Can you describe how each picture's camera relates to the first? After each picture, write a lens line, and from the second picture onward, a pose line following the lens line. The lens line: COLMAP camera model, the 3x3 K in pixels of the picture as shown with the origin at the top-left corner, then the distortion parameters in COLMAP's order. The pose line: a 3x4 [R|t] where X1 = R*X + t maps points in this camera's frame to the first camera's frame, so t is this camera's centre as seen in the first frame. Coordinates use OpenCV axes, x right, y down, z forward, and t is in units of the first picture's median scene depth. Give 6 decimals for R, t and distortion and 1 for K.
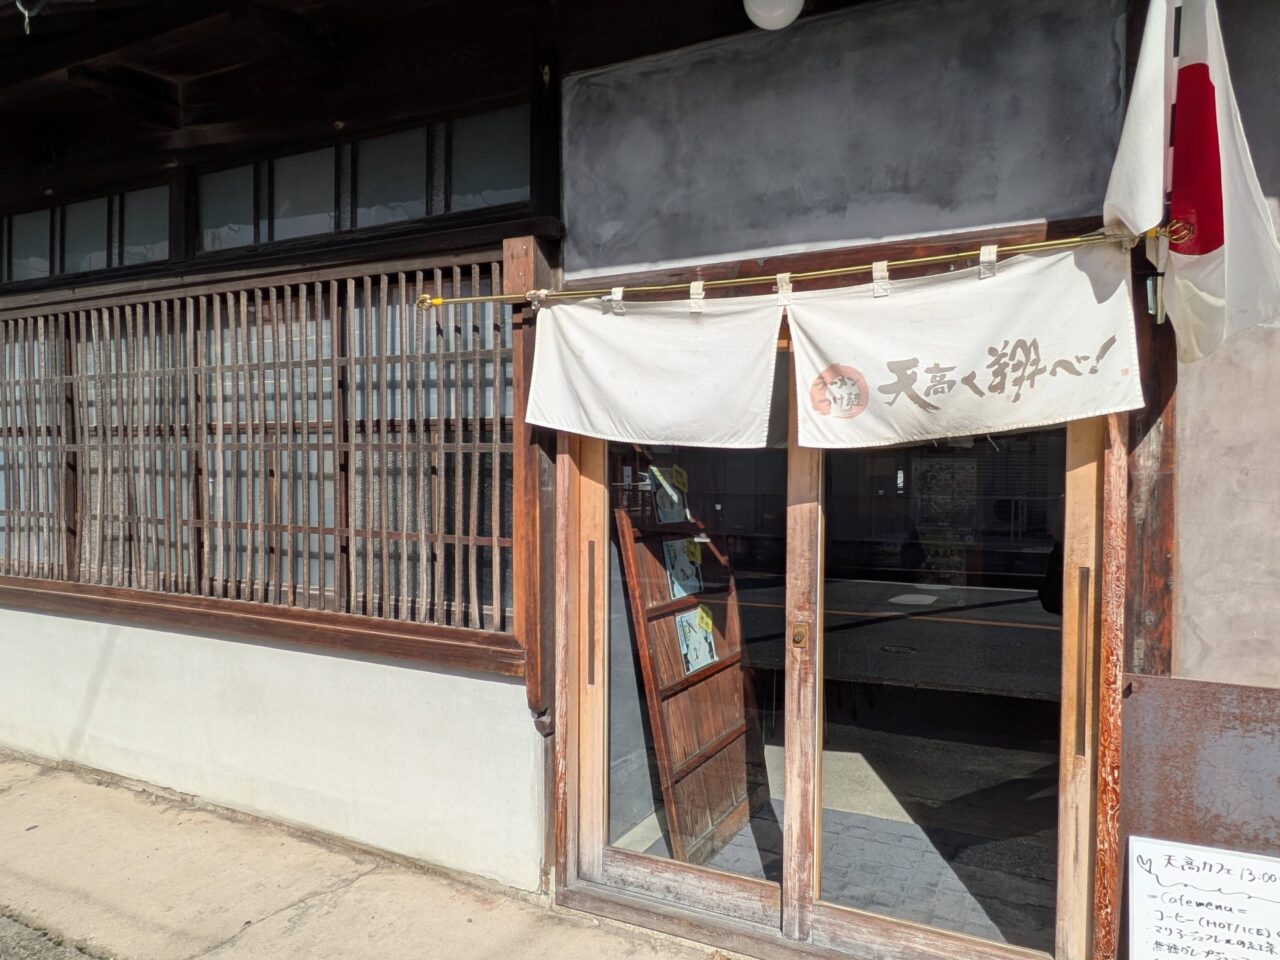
lens RADIAL K [[511.9, 0, 644.0], [0, 511.9, 474.3], [0, 0, 1]] dist [-0.001035, -0.000276]
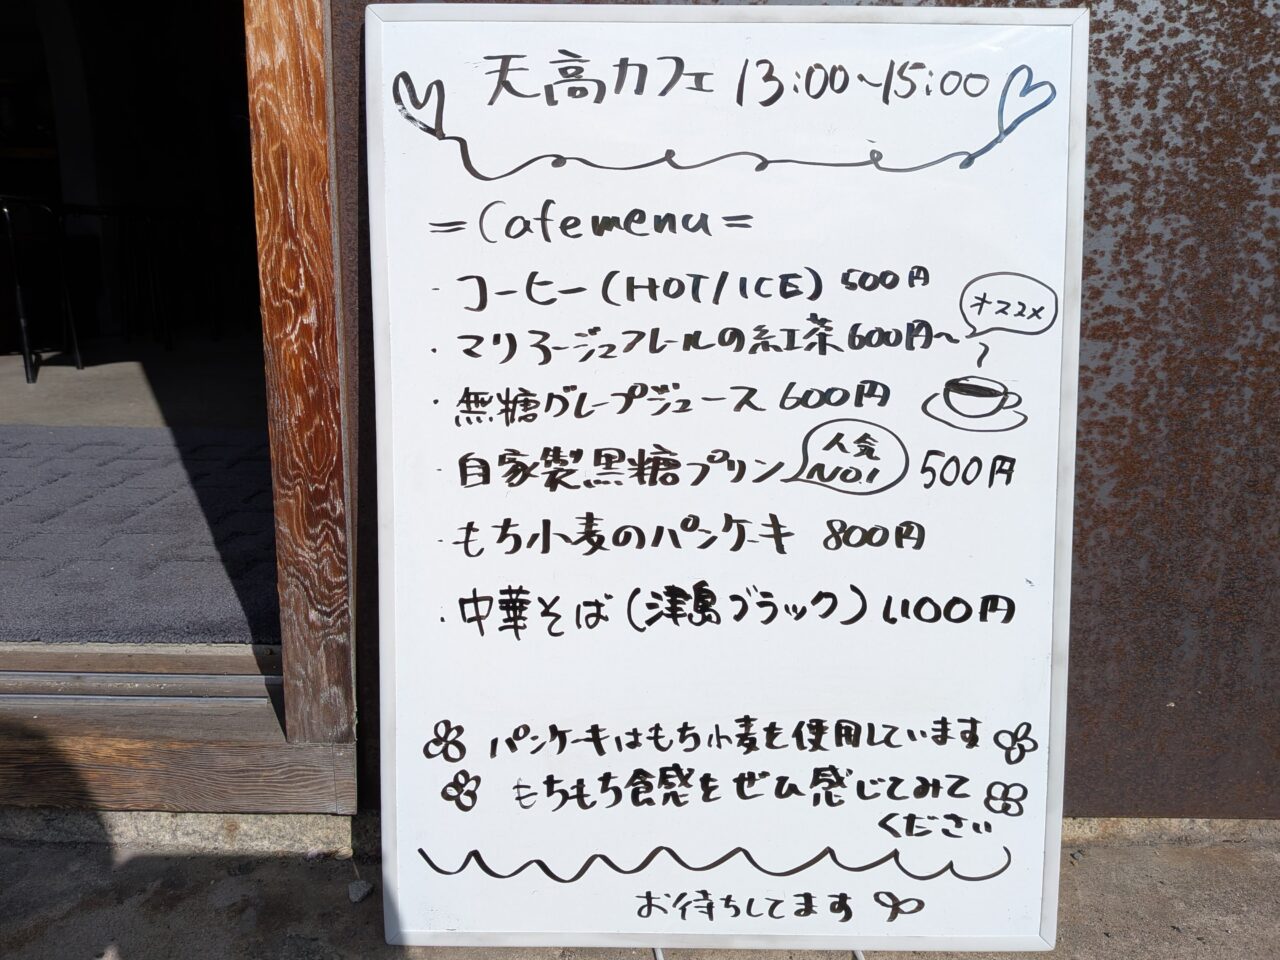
lens RADIAL K [[910.1, 0, 638.5], [0, 910.1, 482.1], [0, 0, 1]] dist [0.012239, 0.001391]
pose [[0.964698, -0.089222, 0.247787, 0.976510], [0.045338, 0.983081, 0.177469, 0.887440], [-0.259428, -0.159970, 0.952421, 0.533131]]
